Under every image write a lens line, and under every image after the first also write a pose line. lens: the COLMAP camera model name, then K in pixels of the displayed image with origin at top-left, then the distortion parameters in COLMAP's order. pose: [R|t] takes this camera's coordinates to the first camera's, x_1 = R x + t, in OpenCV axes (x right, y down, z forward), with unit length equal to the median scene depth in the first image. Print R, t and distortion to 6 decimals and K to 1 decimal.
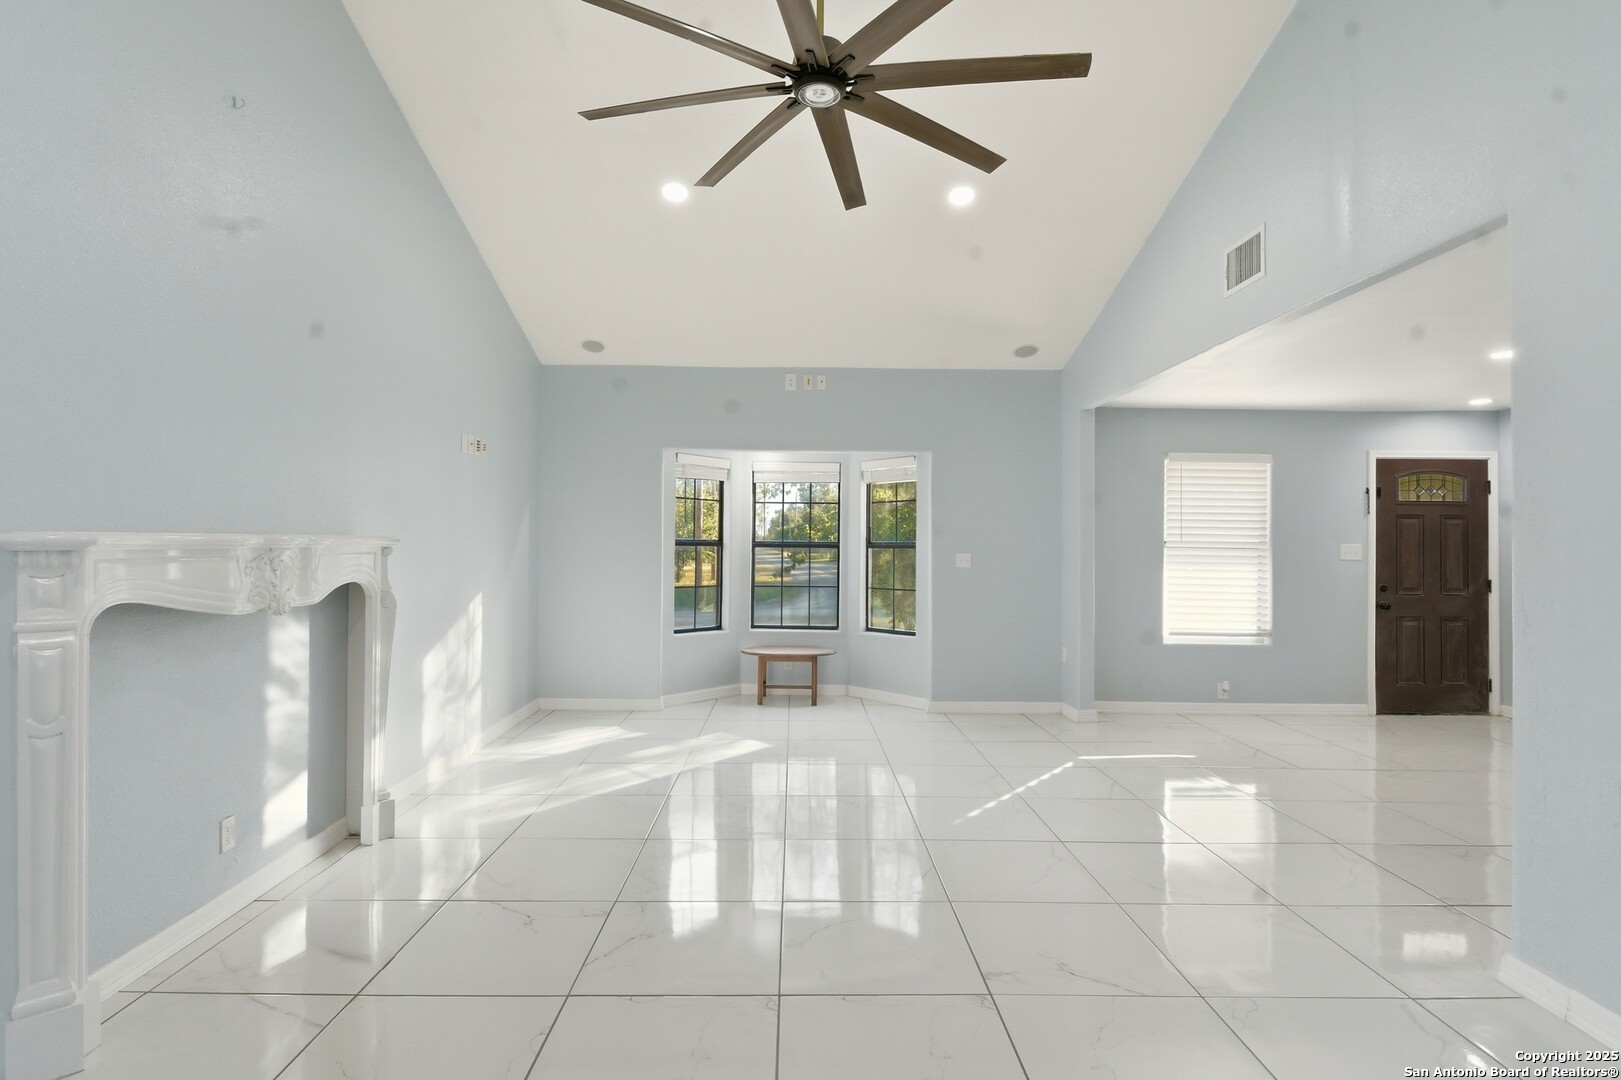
lens RADIAL K [[798.2, 0, 813.5], [0, 798.2, 534.1], [0, 0, 1]] dist [0.018547, -0.022927]
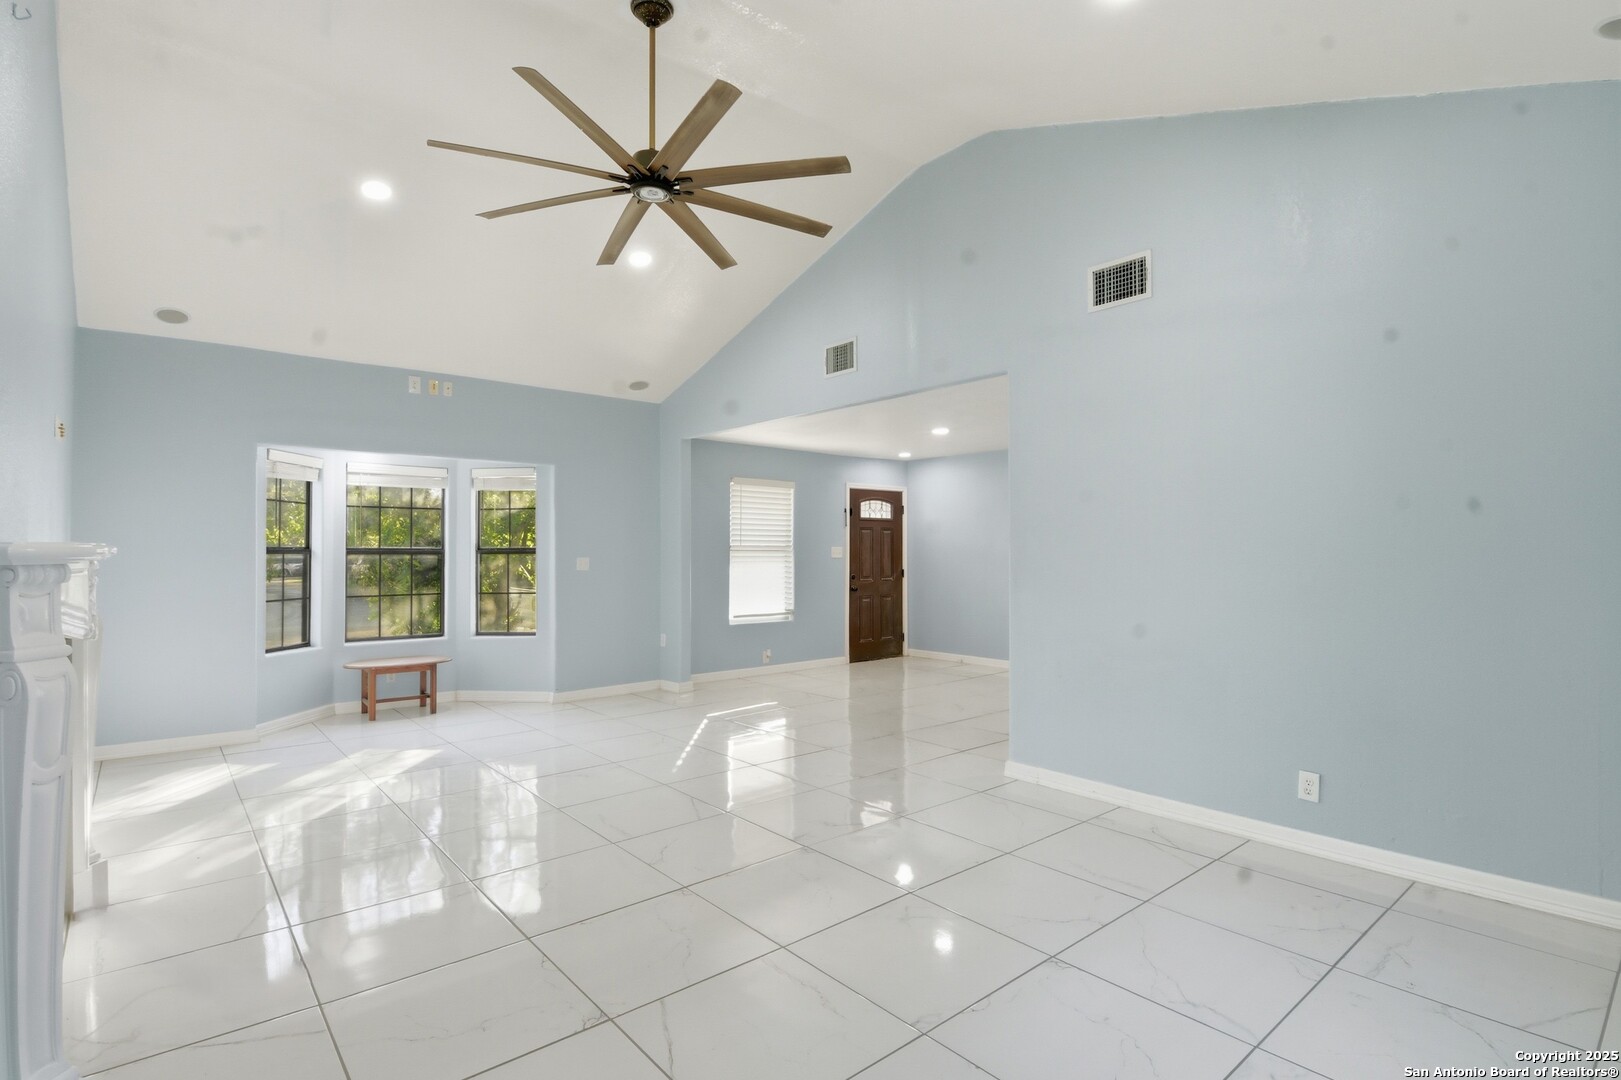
lens RADIAL K [[795.8, 0, 815.8], [0, 795.8, 543.3], [0, 0, 1]] dist [-0.000686, -0.025262]
pose [[0.753790, -0.003504, 0.657106, -0.298255], [-0.000131, 0.999985, 0.005481, -0.001840], [-0.657115, -0.004218, 0.753778, -0.055189]]
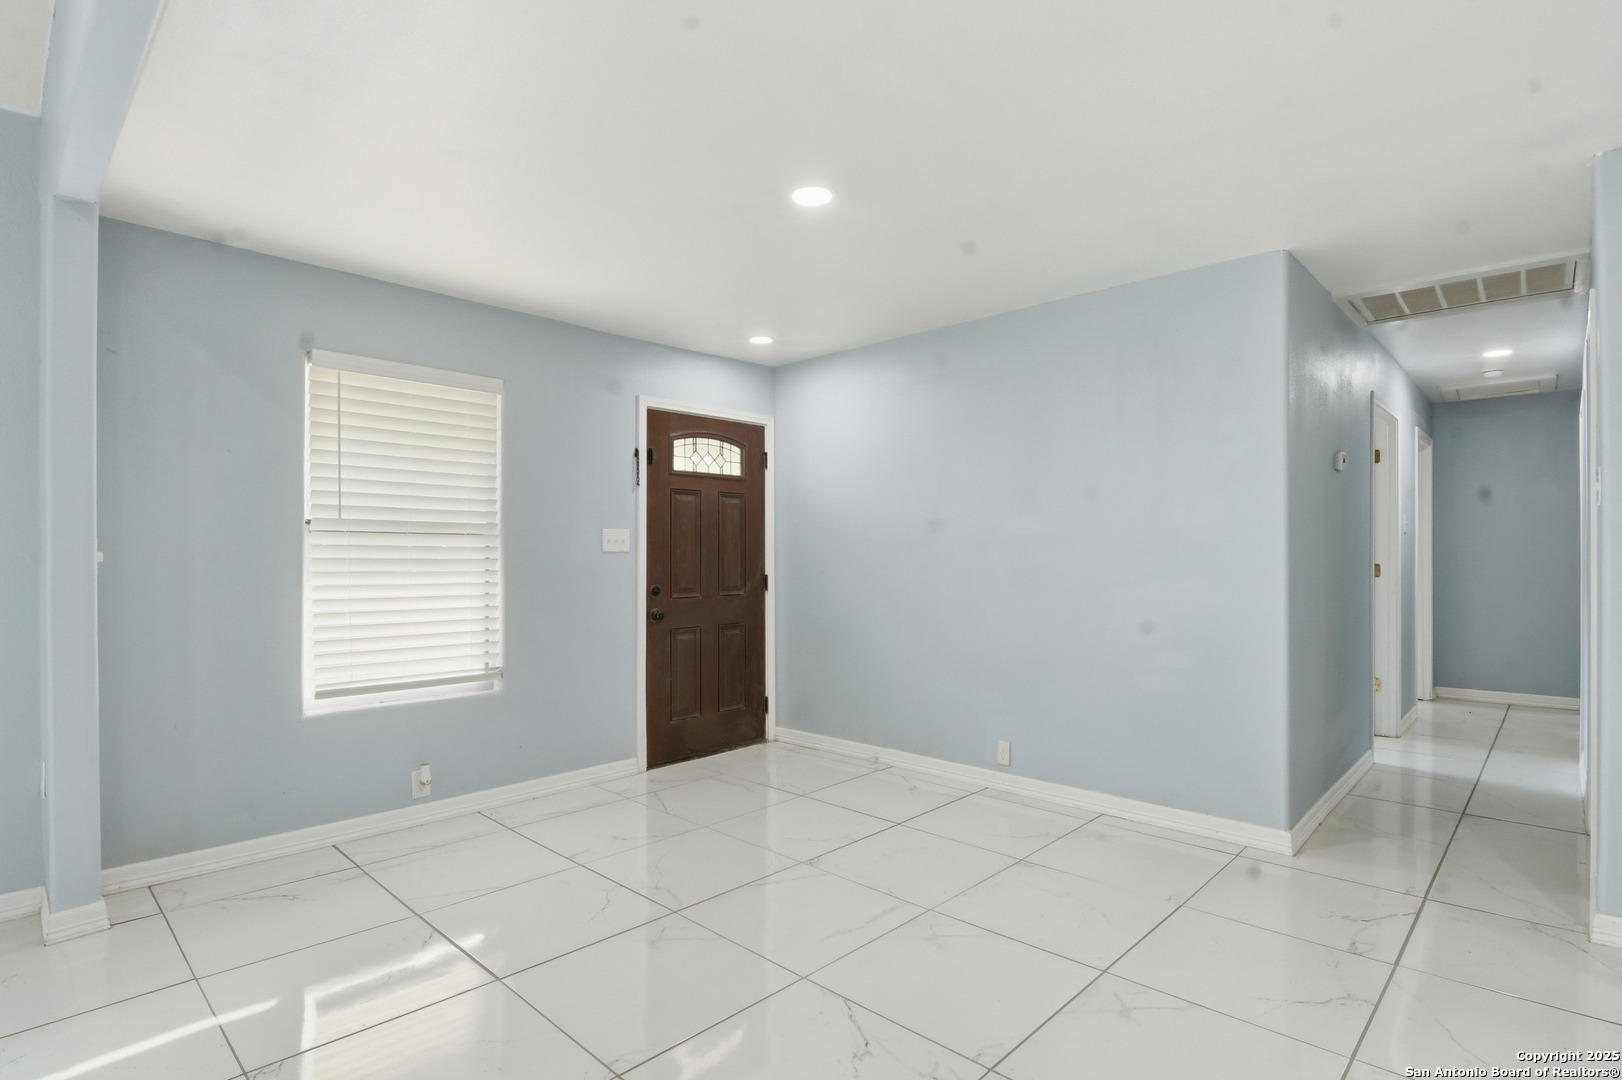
lens RADIAL K [[798.7, 0, 814.0], [0, 798.7, 534.1], [0, 0, 1]] dist [0.018547, -0.022927]
pose [[0.689651, 0.005770, 0.724119, 0.291309], [0.001035, 0.999959, -0.008954, 0.023516], [-0.724141, 0.006925, 0.689617, 0.404192]]
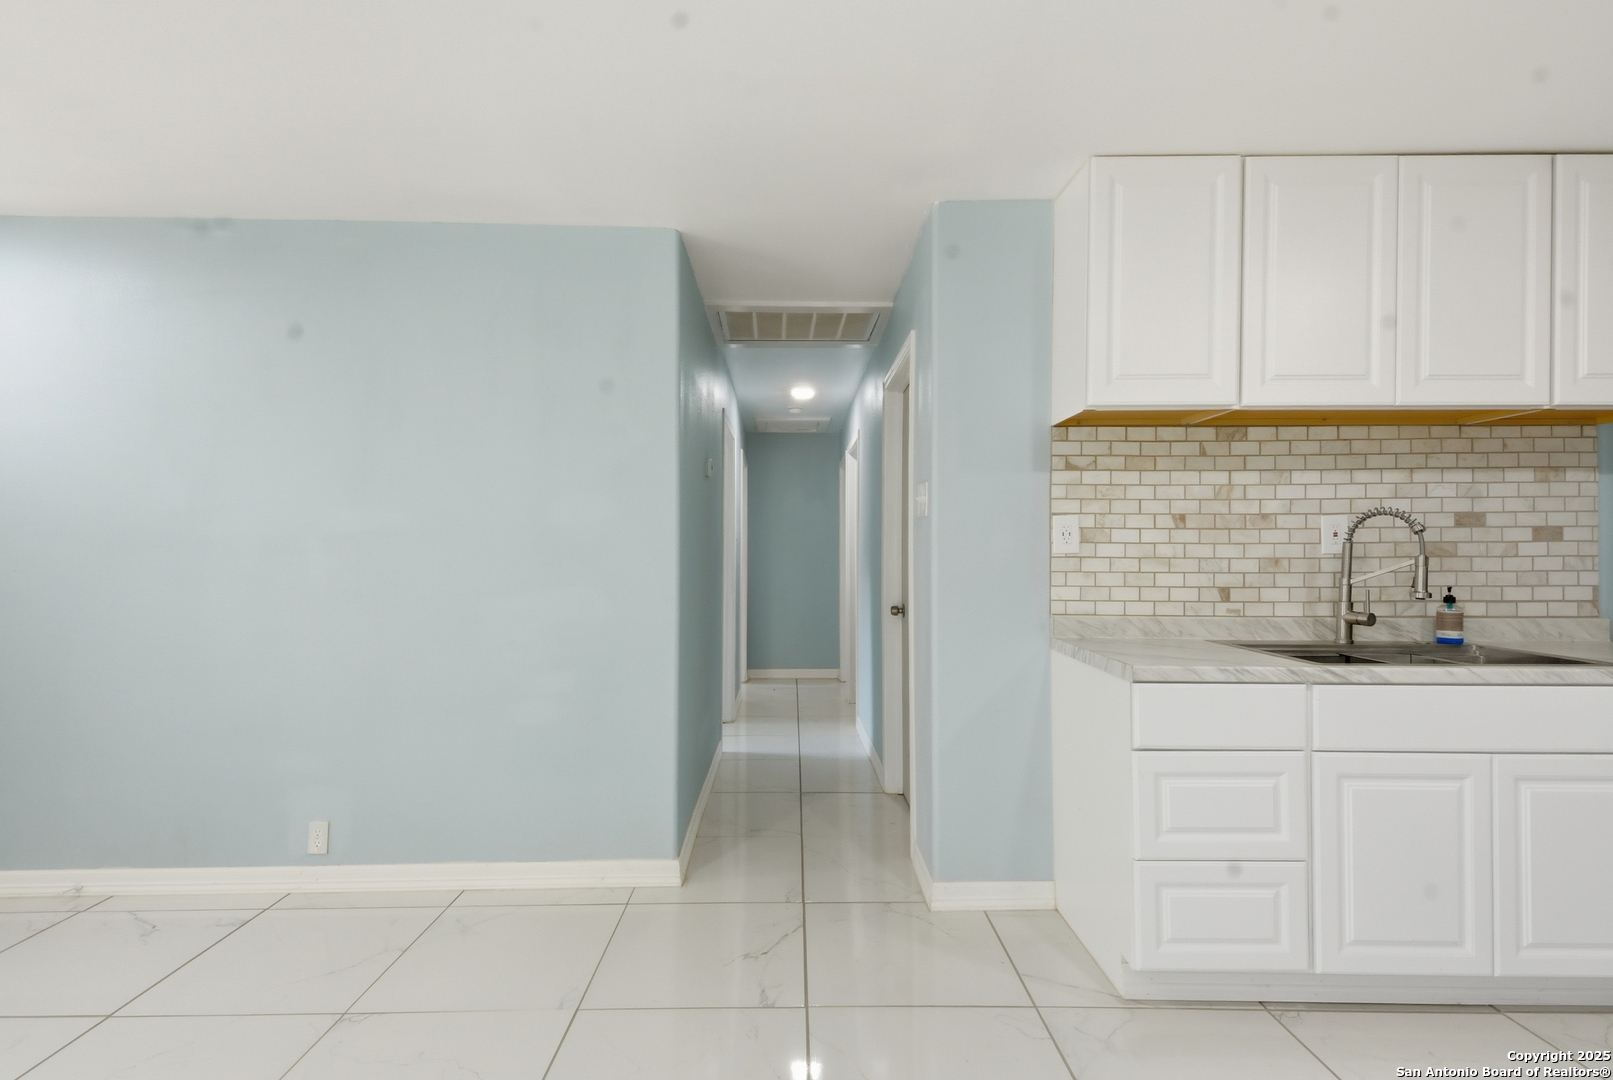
lens RADIAL K [[781.4, 0, 806.5], [0, 781.4, 540.0], [0, 0, 1]] dist [0.057607, -0.023298]
pose [[-0.008855, 0.012680, 0.999880, 0.405064], [-0.011559, 0.999851, -0.012782, 0.028034], [-0.999894, -0.011671, -0.008707, 0.467727]]
